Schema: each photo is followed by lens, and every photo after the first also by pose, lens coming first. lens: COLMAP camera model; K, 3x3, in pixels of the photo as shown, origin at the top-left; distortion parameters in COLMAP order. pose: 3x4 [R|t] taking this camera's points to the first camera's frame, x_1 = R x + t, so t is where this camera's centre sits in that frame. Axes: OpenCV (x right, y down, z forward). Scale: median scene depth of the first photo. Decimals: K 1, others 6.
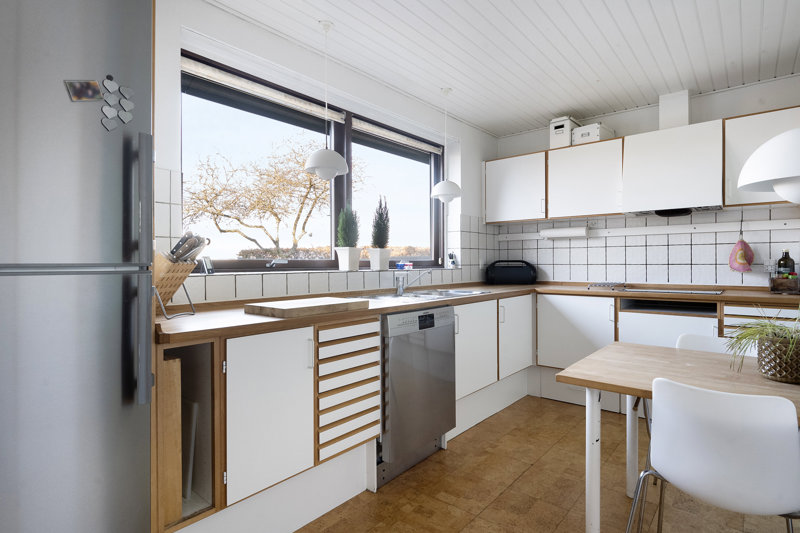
lens RADIAL K [[419.0, 0, 400.6], [0, 419.0, 263.1], [0, 0, 1]] dist [0.015397, 0.000189]
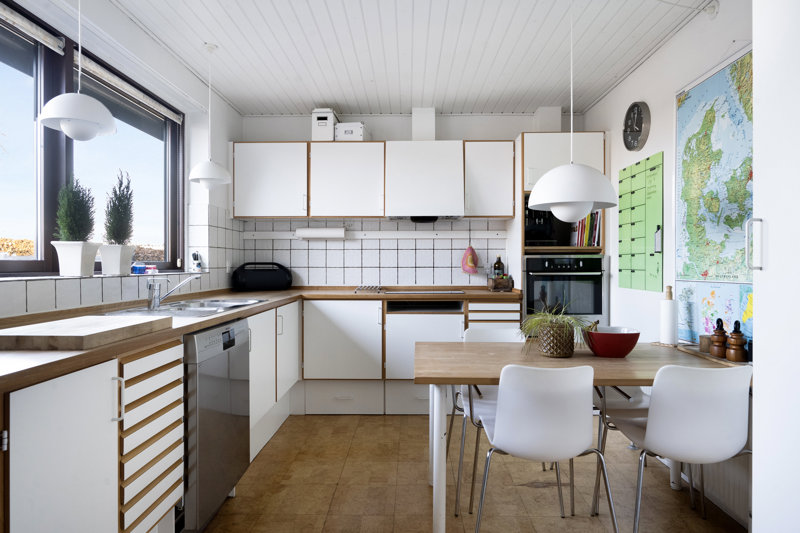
lens RADIAL K [[492.9, 0, 399.7], [0, 492.9, 267.2], [0, 0, 1]] dist [0.001864, 0.001067]
pose [[0.784094, 0.000860, 0.620642, -0.193461], [-0.002540, 0.999995, 0.001824, 0.000448], [-0.620637, -0.003007, 0.784092, 0.053162]]
